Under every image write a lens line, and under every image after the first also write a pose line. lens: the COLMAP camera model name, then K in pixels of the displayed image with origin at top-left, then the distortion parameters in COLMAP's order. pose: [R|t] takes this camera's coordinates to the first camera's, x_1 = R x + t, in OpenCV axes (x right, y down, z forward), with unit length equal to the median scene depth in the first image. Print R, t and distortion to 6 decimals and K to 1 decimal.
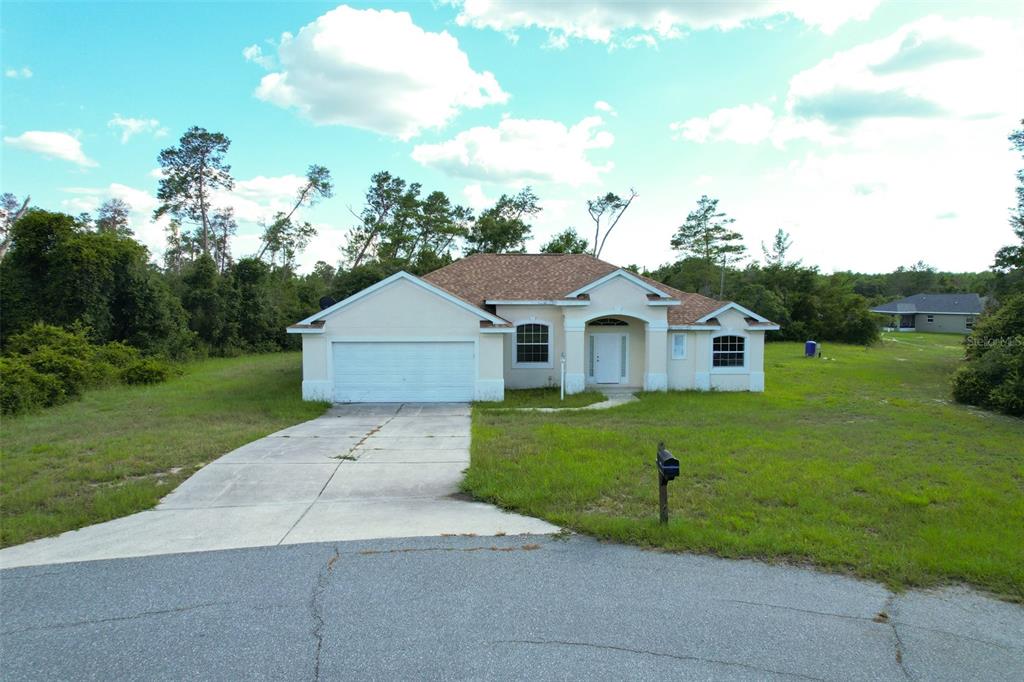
lens RADIAL K [[655.7, 0, 509.9], [0, 655.7, 339.4], [0, 0, 1]] dist [-0.053244, 0.040963]
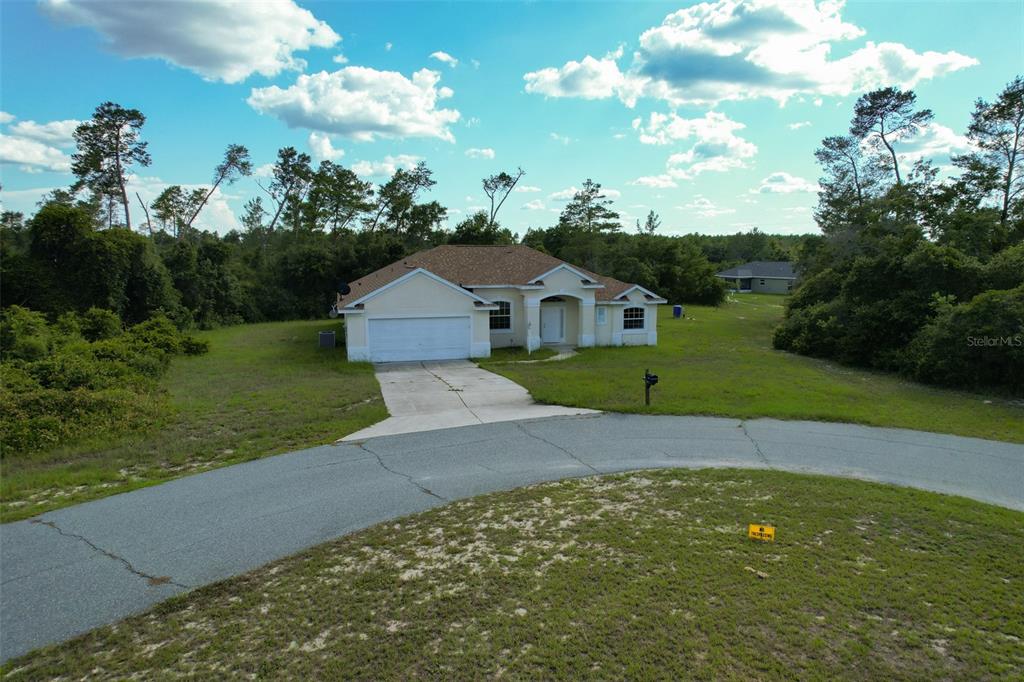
lens RADIAL K [[655.7, 0, 507.5], [0, 655.7, 341.4], [0, 0, 1]] dist [-0.053244, 0.040963]
pose [[0.979366, -0.029835, 0.199878, -0.188397], [0.016851, 0.997654, 0.066346, -0.025733], [-0.201389, -0.061609, 0.977572, -0.299932]]
